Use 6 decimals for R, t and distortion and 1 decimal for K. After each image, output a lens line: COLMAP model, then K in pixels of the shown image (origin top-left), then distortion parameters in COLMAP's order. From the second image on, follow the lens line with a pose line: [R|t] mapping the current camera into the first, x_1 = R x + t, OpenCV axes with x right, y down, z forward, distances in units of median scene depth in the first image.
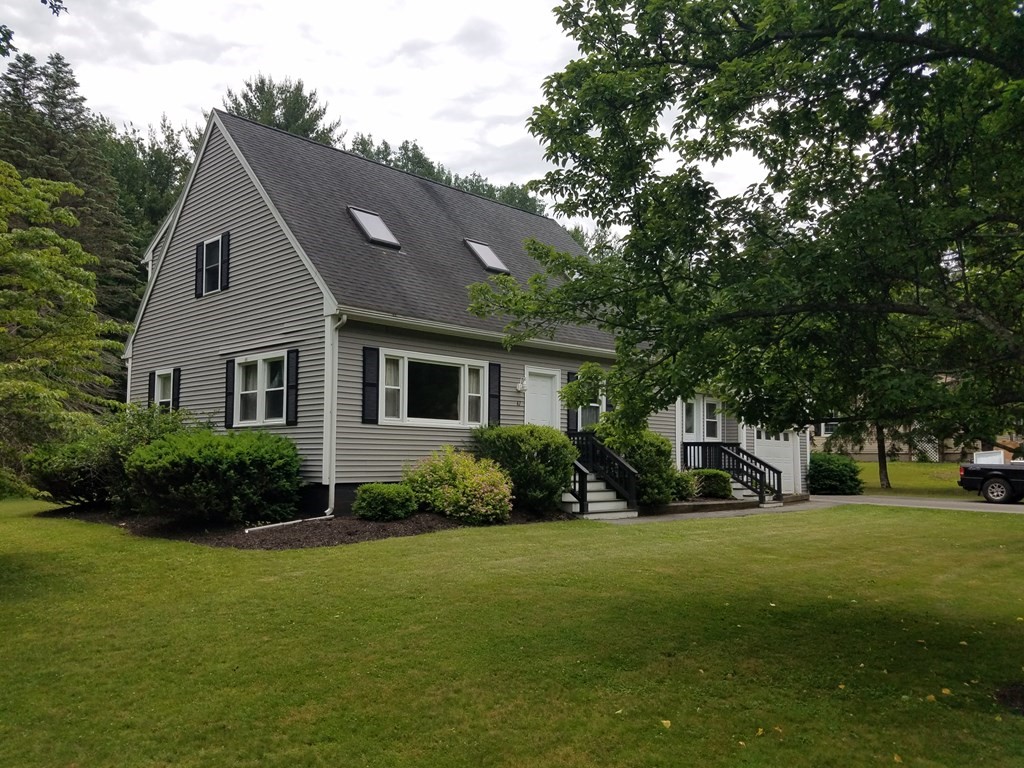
lens RADIAL K [[790.0, 0, 510.3], [0, 790.0, 403.2], [0, 0, 1]] dist [0.031470, -0.000300]
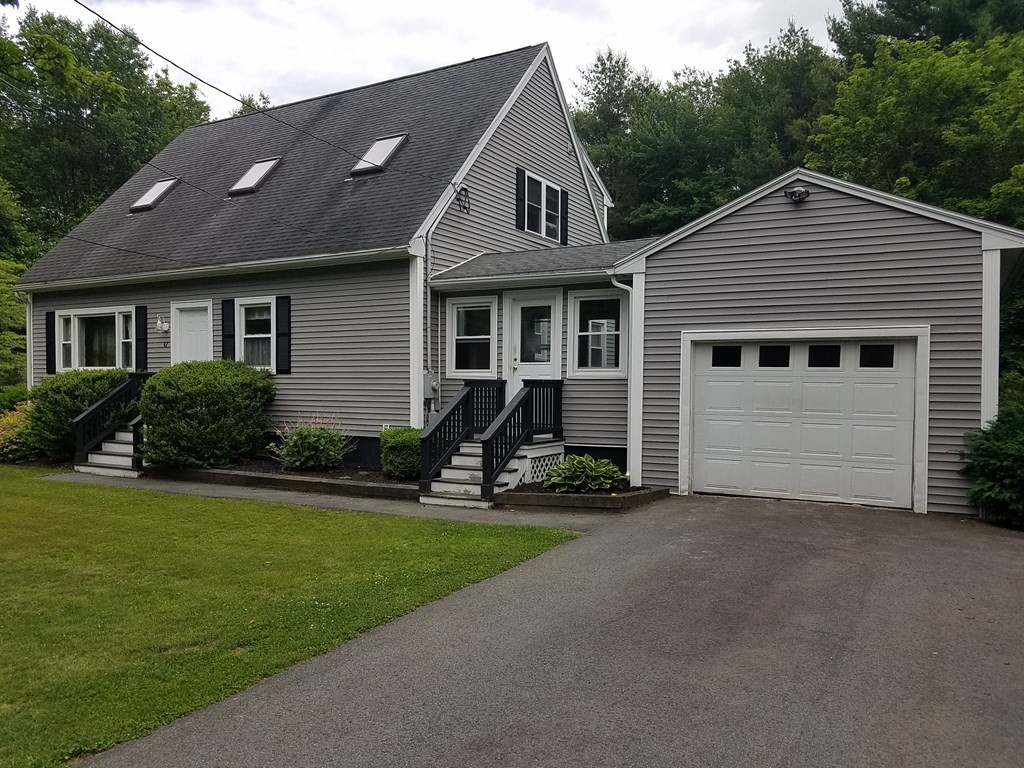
lens RADIAL K [[790.0, 0, 510.3], [0, 790.0, 403.2], [0, 0, 1]] dist [0.031470, -0.000300]
pose [[0.270926, 0.012703, -0.962516, 1.089259], [0.061962, 0.997609, 0.030607, 0.070049], [0.960604, -0.067931, 0.269491, 1.202975]]
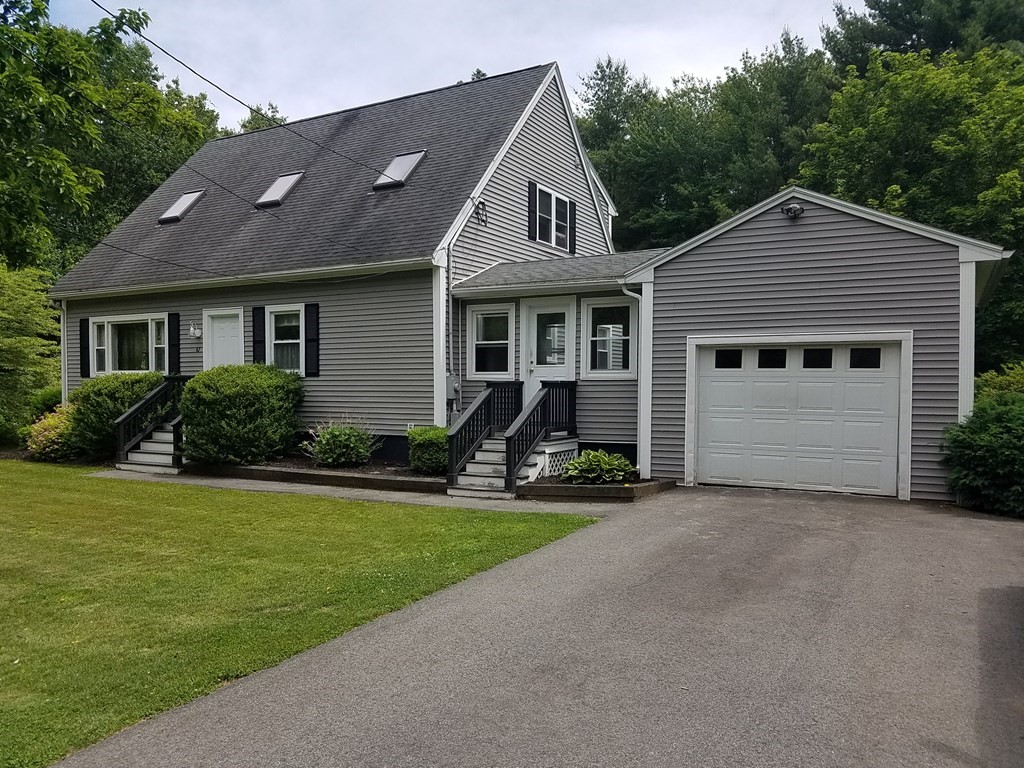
lens RADIAL K [[791.0, 0, 508.5], [0, 791.0, 413.1], [0, 0, 1]] dist [0.031344, -0.005186]
pose [[0.273842, 0.021288, -0.961539, 1.142957], [0.066735, 0.996925, 0.041078, 0.068570], [0.959456, -0.075417, 0.271580, 1.164469]]
